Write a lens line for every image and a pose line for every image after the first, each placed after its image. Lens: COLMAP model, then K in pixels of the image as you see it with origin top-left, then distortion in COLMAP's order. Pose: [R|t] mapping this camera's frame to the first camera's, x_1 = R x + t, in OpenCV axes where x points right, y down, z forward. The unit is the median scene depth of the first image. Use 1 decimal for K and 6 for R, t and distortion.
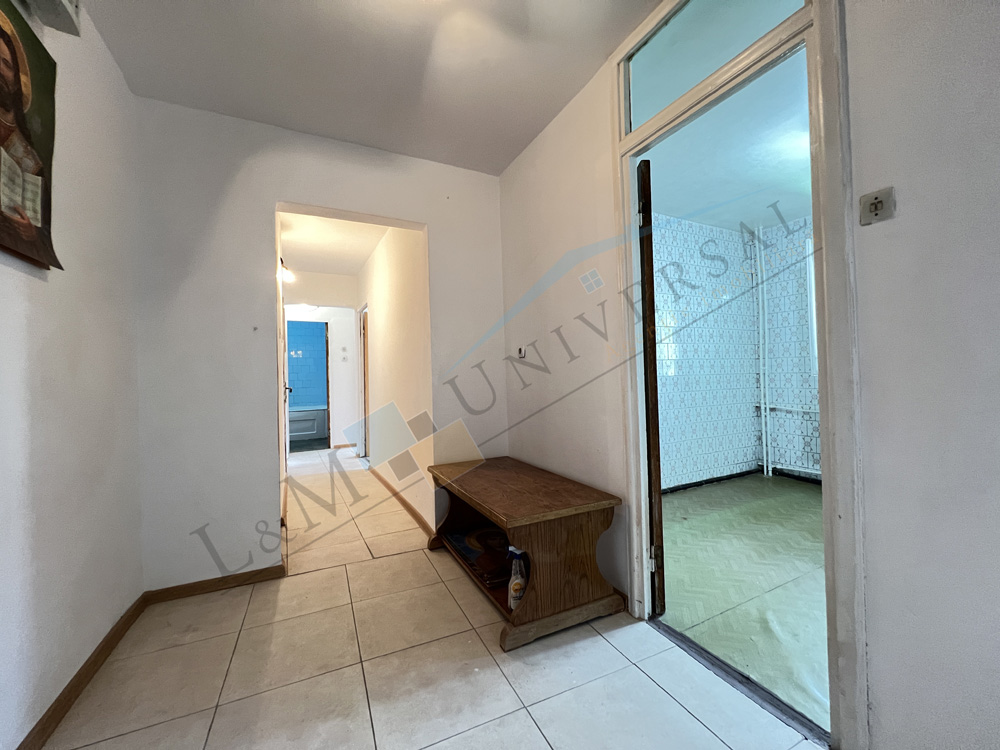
lens RADIAL K [[405.5, 0, 499.5], [0, 405.5, 370.7], [0, 0, 1]] dist [-0.001761, -0.000062]
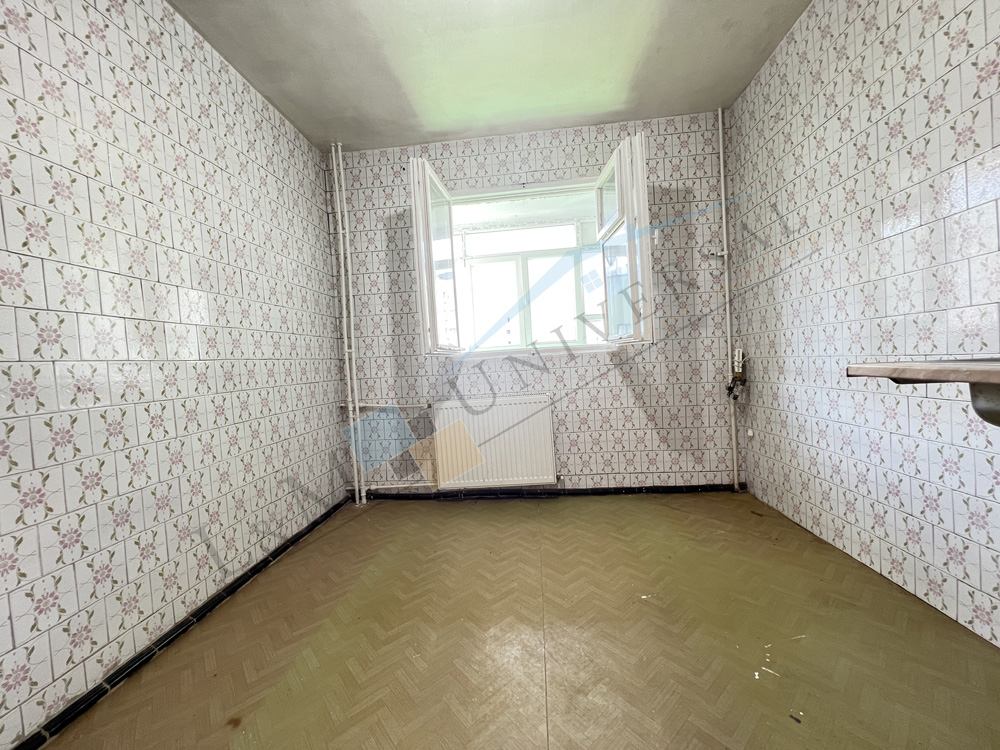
lens RADIAL K [[405.5, 0, 501.7], [0, 405.5, 373.6], [0, 0, 1]] dist [-0.001761, -0.000062]
pose [[0.524274, -0.031693, 0.850960, 0.201495], [0.028347, 0.999403, 0.019757, 0.026789], [-0.851078, 0.013764, 0.524859, 0.425815]]
